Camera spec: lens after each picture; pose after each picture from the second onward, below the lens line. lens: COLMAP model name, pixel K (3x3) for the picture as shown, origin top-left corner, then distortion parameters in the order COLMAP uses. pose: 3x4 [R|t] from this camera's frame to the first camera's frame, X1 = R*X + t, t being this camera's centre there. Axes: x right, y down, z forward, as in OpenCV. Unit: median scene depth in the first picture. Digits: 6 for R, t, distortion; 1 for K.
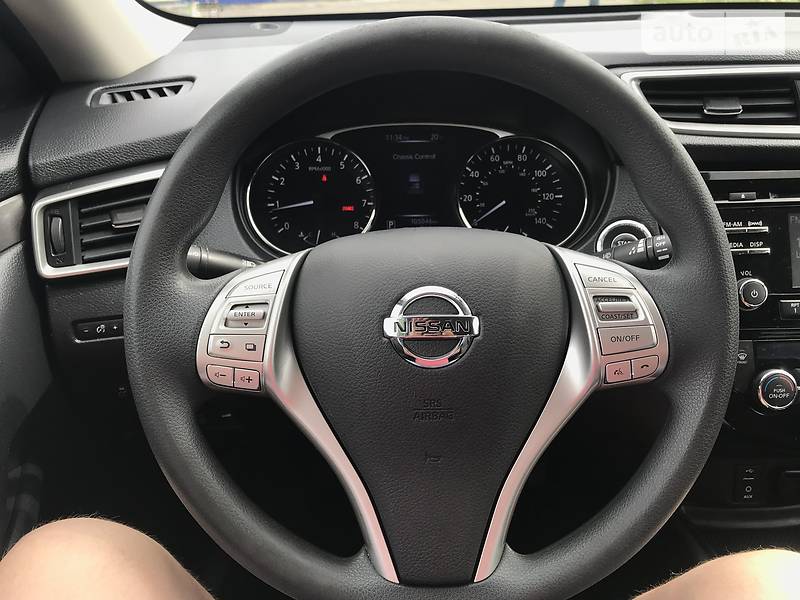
lens RADIAL K [[655.5, 0, 403.8], [0, 655.5, 302.9], [0, 0, 1]] dist [0.026624, -0.019414]
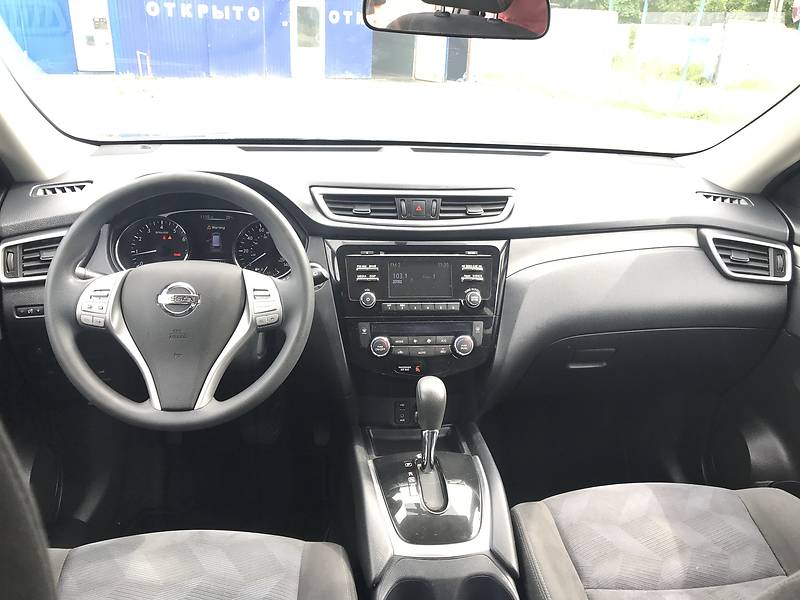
lens RADIAL K [[655.5, 0, 398.9], [0, 655.5, 297.6], [0, 0, 1]] dist [0.026624, -0.019414]
pose [[0.995103, 0.020389, 0.096714, 0.427664], [-0.009953, 0.994190, -0.107179, 0.197141], [-0.098337, 0.105692, 0.989525, -1.023303]]
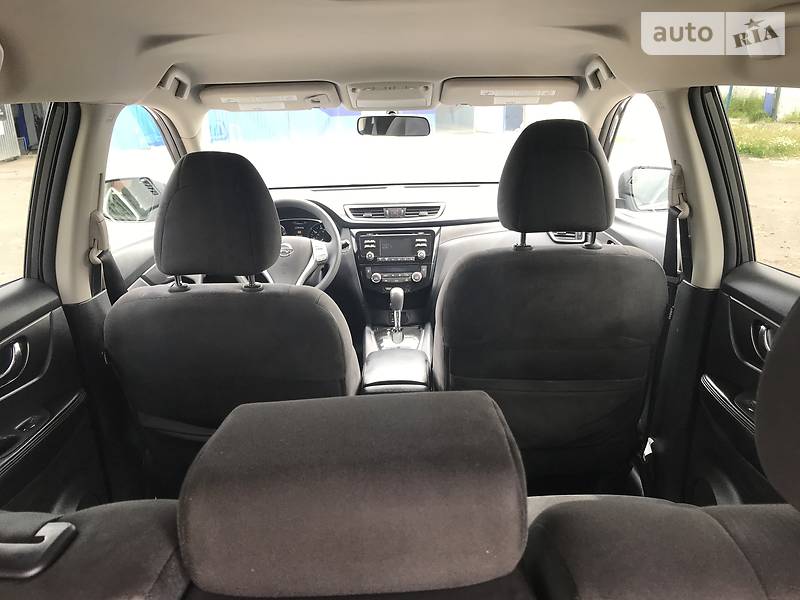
lens RADIAL K [[655.5, 0, 399.6], [0, 655.5, 297.8], [0, 0, 1]] dist [0.026624, -0.019414]
pose [[0.999842, -0.001581, -0.017677, 0.796796], [-0.001603, 0.983907, -0.178673, 1.016311], [0.017675, 0.178674, 0.983750, -3.151180]]
